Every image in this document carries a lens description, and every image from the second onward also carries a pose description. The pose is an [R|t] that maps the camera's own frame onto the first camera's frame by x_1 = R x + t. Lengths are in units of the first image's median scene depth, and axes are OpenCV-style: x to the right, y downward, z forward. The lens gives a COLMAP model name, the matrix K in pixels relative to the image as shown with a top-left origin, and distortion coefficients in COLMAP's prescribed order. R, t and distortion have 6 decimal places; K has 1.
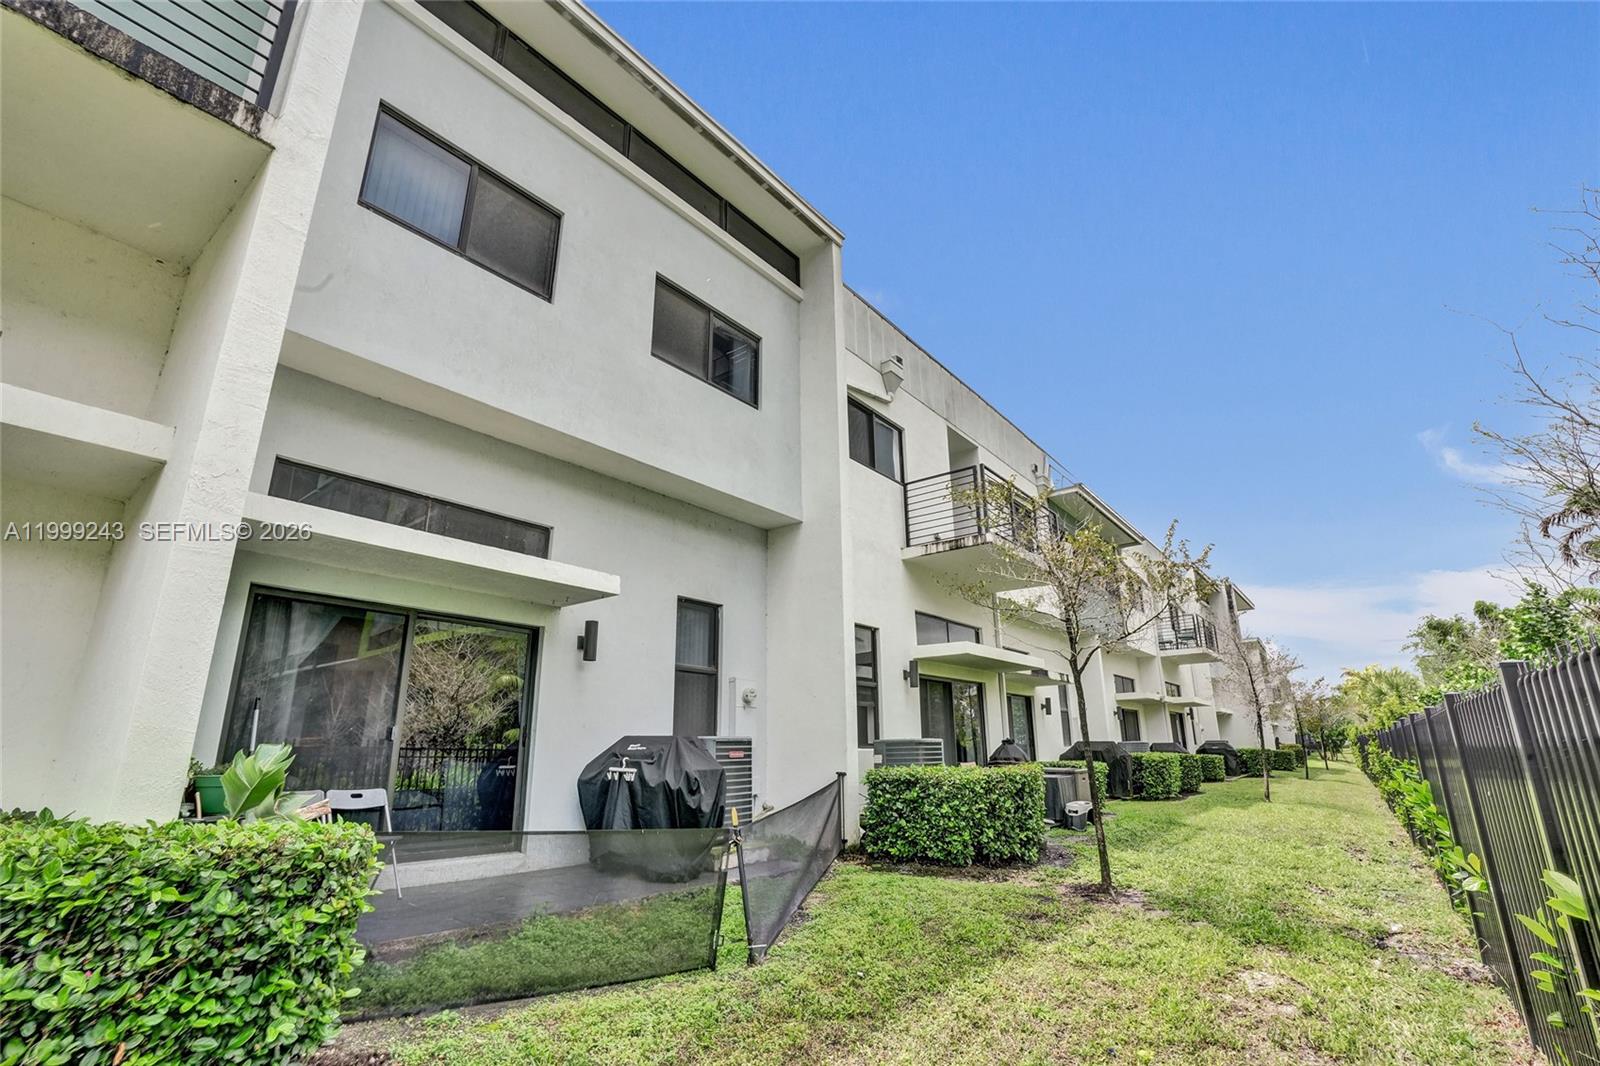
lens RADIAL K [[741.5, 0, 810.4], [0, 741.5, 524.3], [0, 0, 1]] dist [-0.075352, 0.031679]
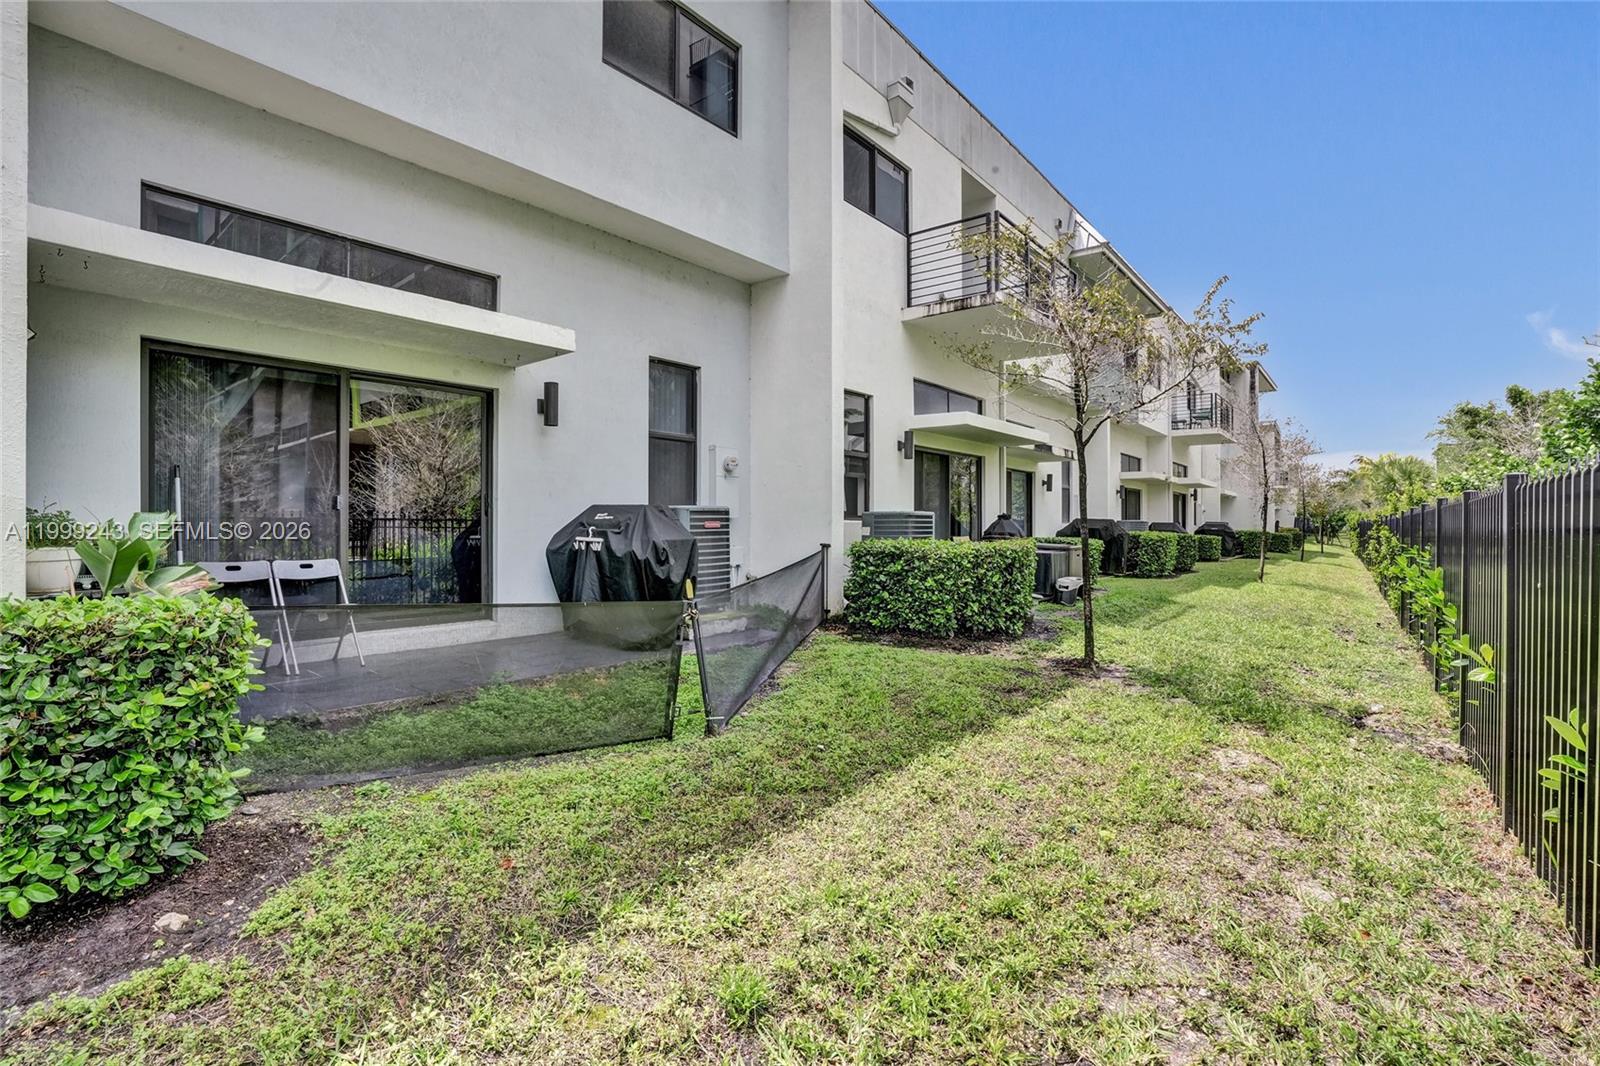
lens RADIAL K [[741.5, 0, 810.4], [0, 741.5, 524.3], [0, 0, 1]] dist [-0.075352, 0.031679]
pose [[0.999858, 0.011932, -0.011868, 0.038131], [-0.007901, 0.955459, 0.295020, 0.030330], [0.014859, -0.294884, 0.955417, 0.091050]]
